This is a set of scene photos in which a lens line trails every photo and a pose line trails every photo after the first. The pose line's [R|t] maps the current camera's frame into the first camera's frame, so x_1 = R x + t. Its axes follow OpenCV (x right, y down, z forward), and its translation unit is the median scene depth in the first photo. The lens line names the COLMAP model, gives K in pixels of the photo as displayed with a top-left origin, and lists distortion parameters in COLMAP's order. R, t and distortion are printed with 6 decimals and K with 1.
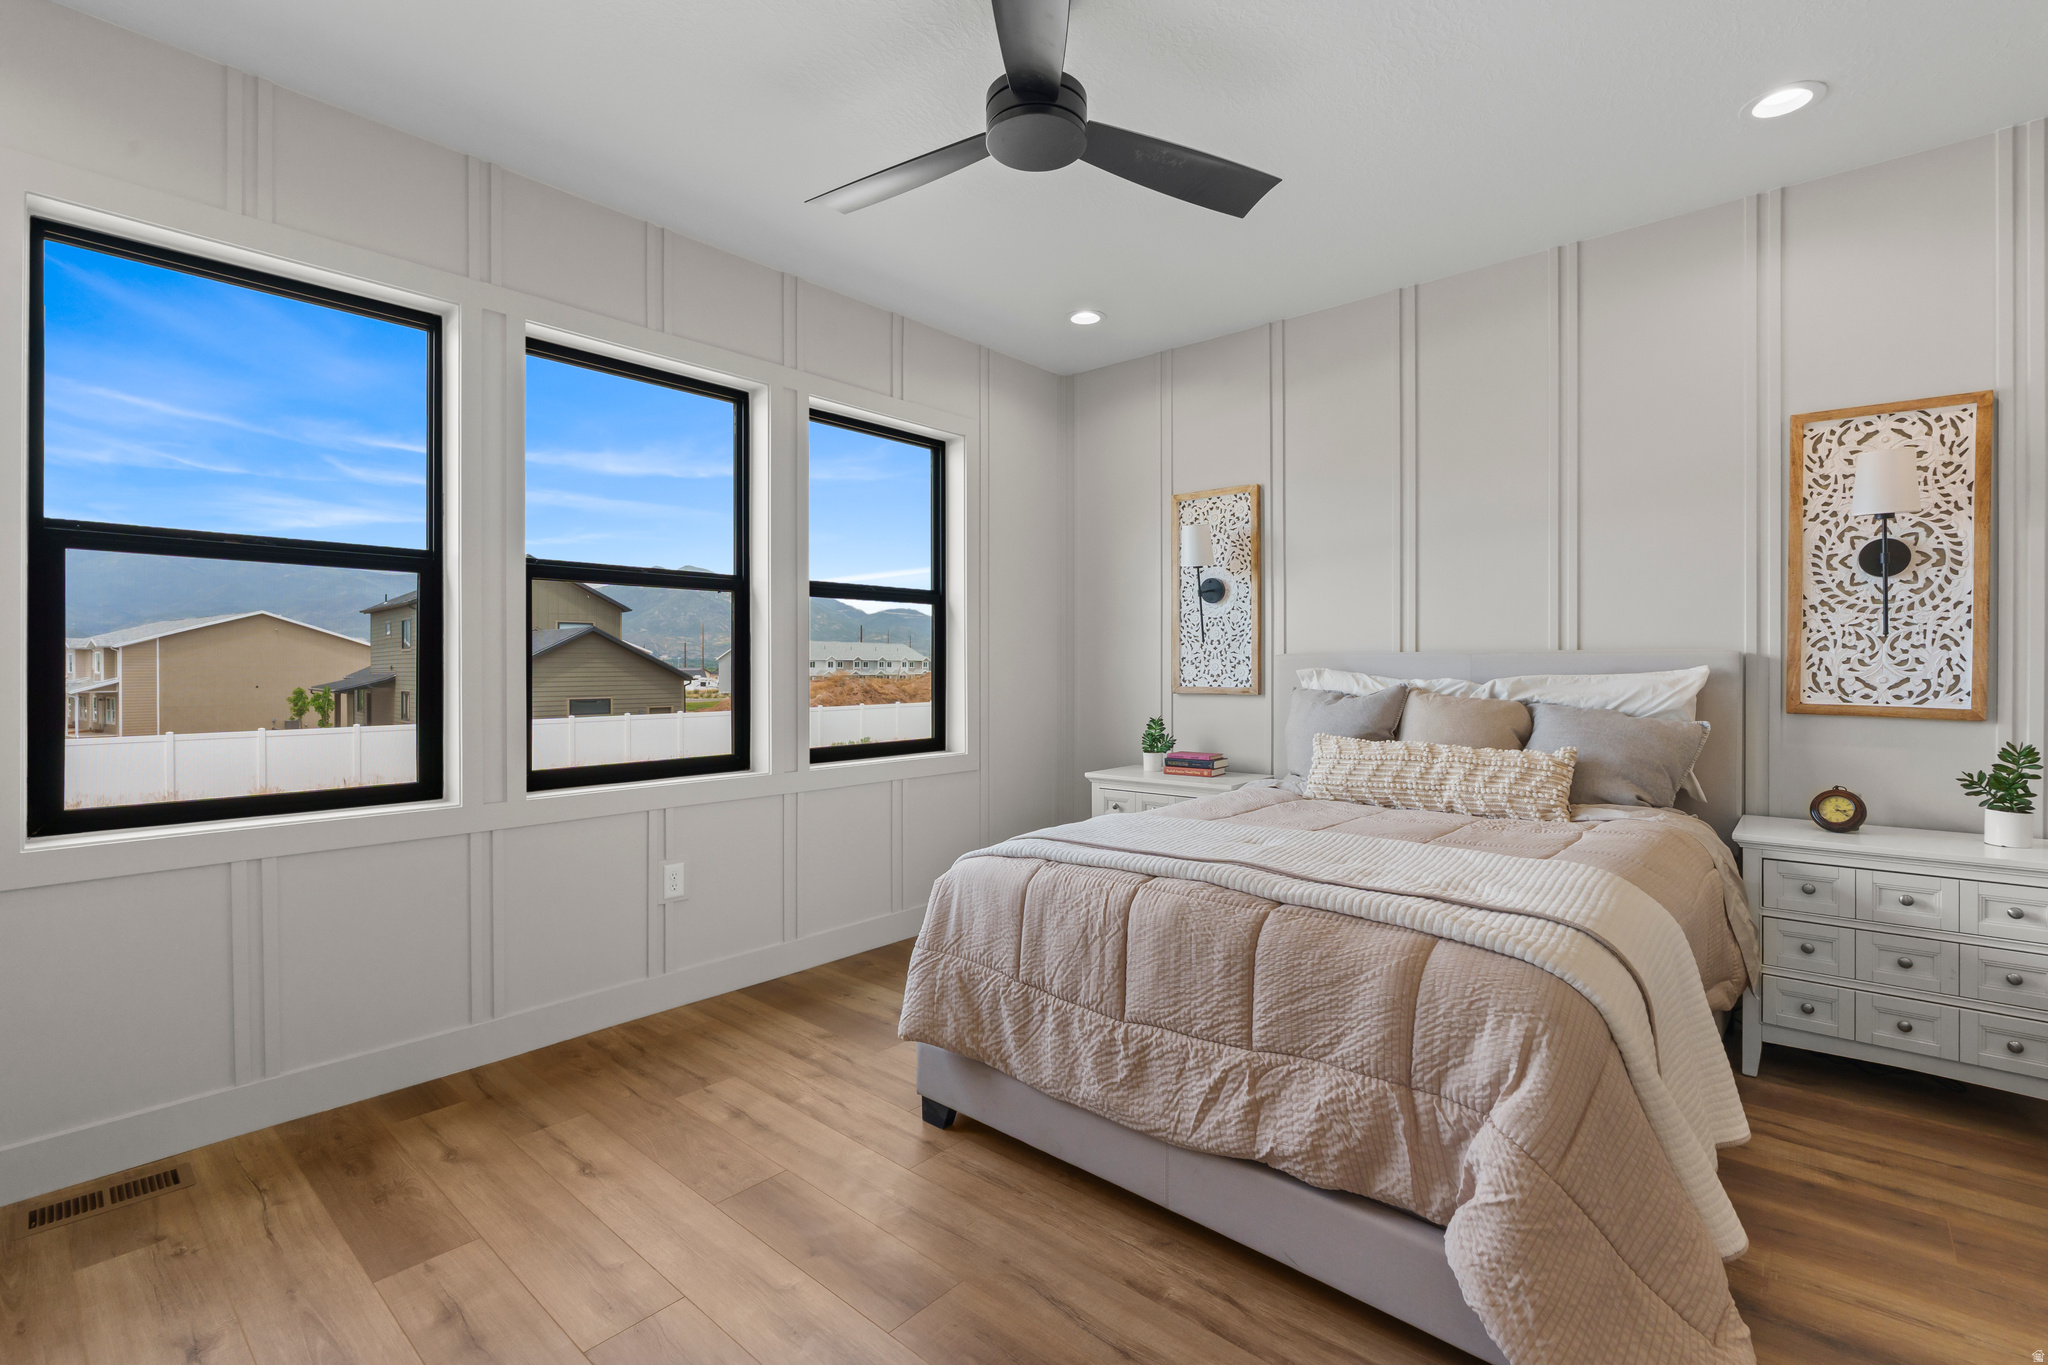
lens RADIAL K [[923.7, 0, 1024.1], [0, 923.7, 665.6], [0, 0, 1]] dist [-0.004962, 0.000596]
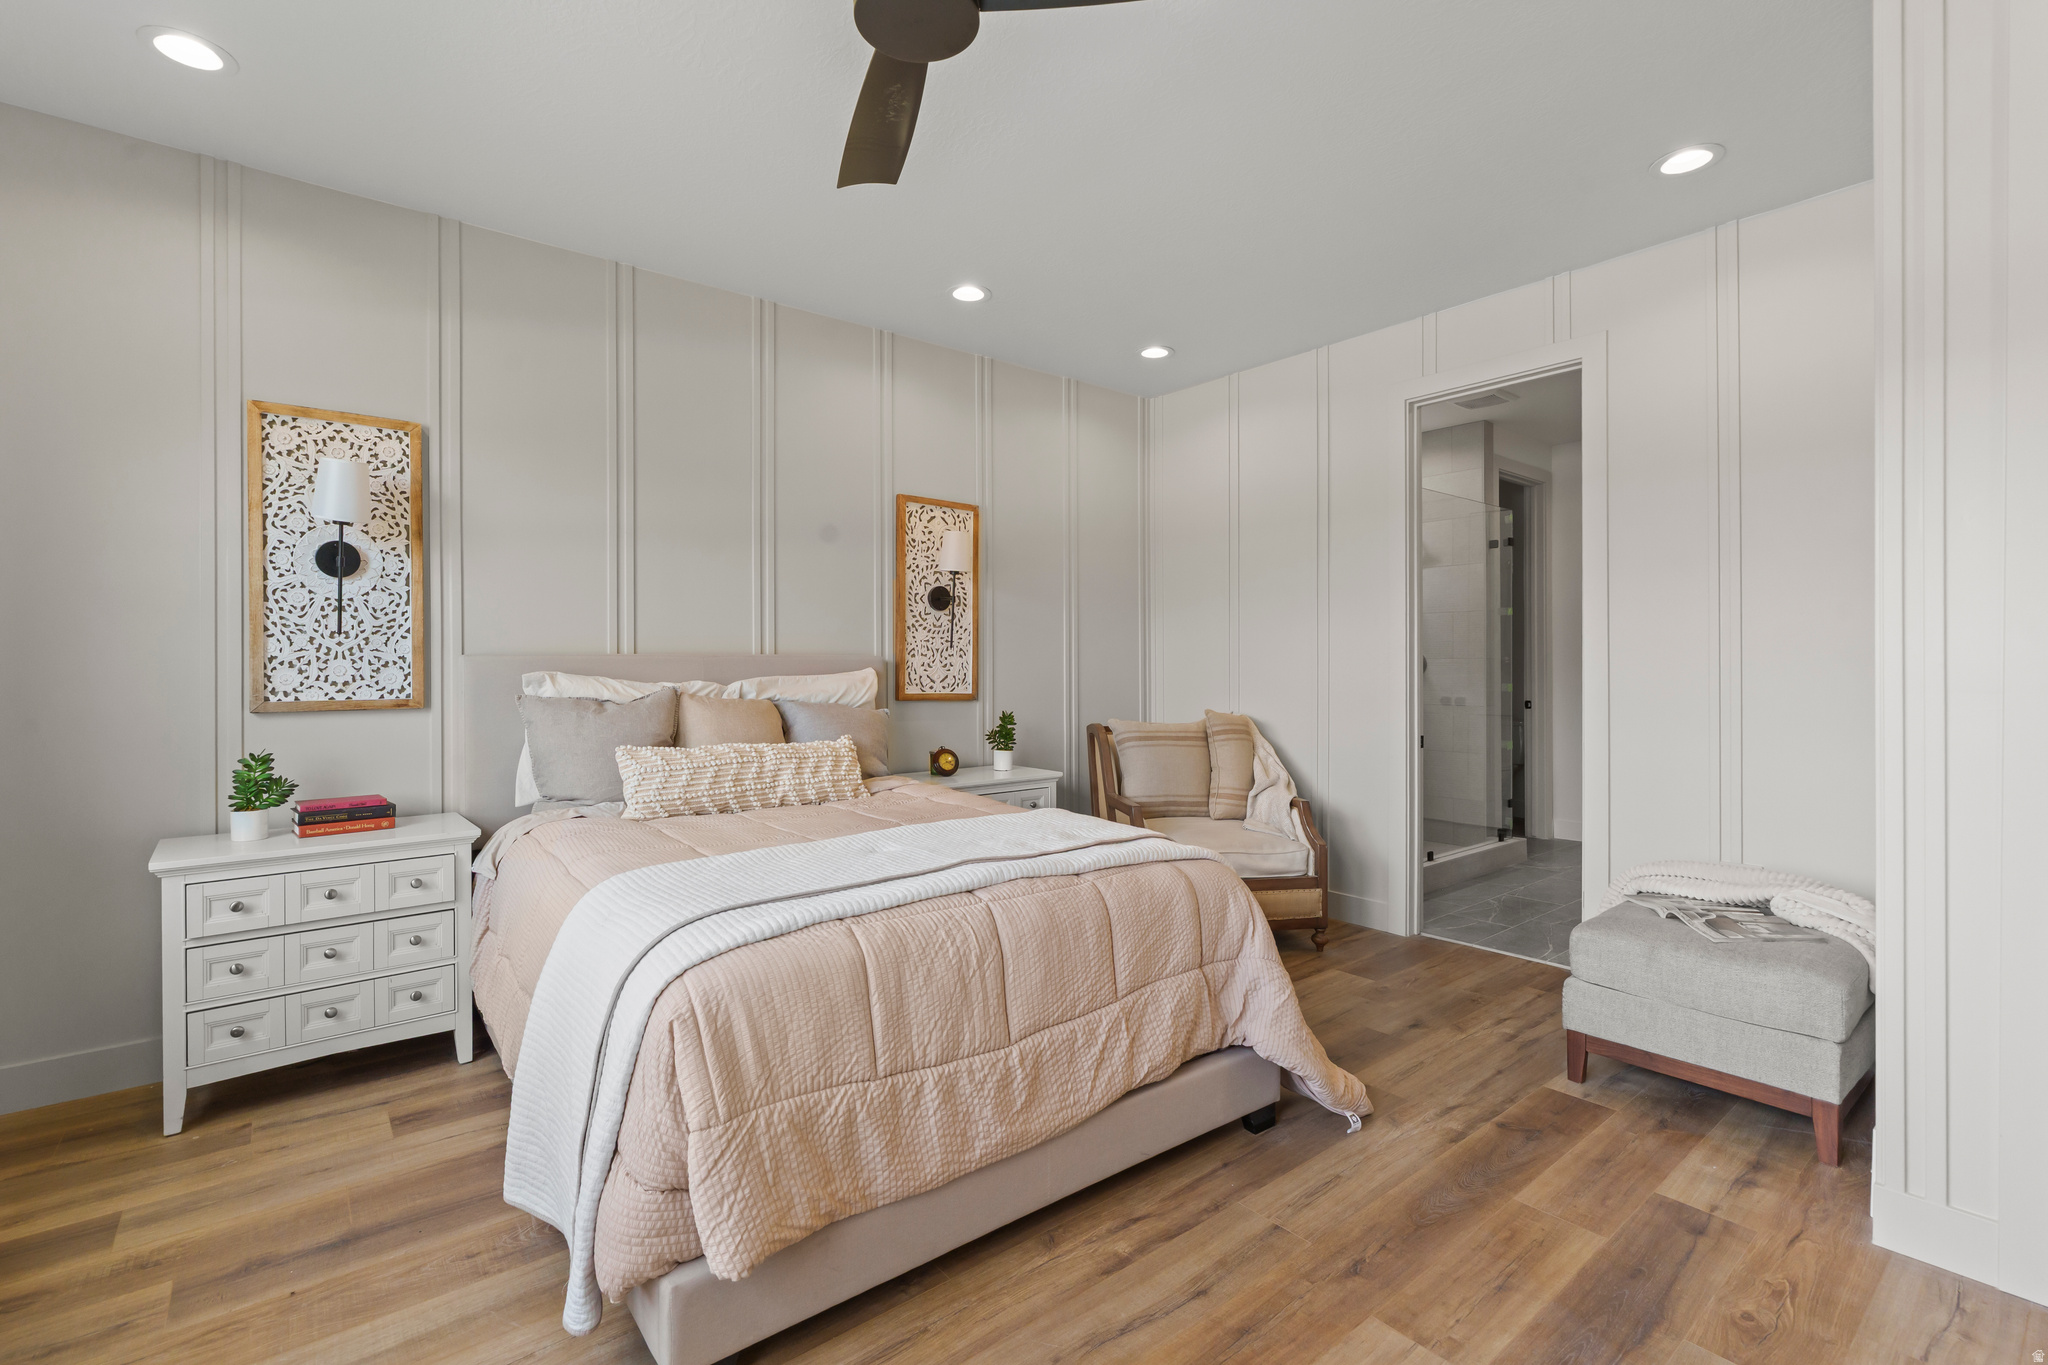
lens RADIAL K [[923.7, 0, 1024.1], [0, 923.7, 665.6], [0, 0, 1]] dist [-0.004962, 0.000596]
pose [[0.169860, 0.001246, 0.985467, -0.570475], [0.002434, 0.999996, -0.001684, -0.000196], [-0.985465, 0.002684, 0.169856, 0.575186]]
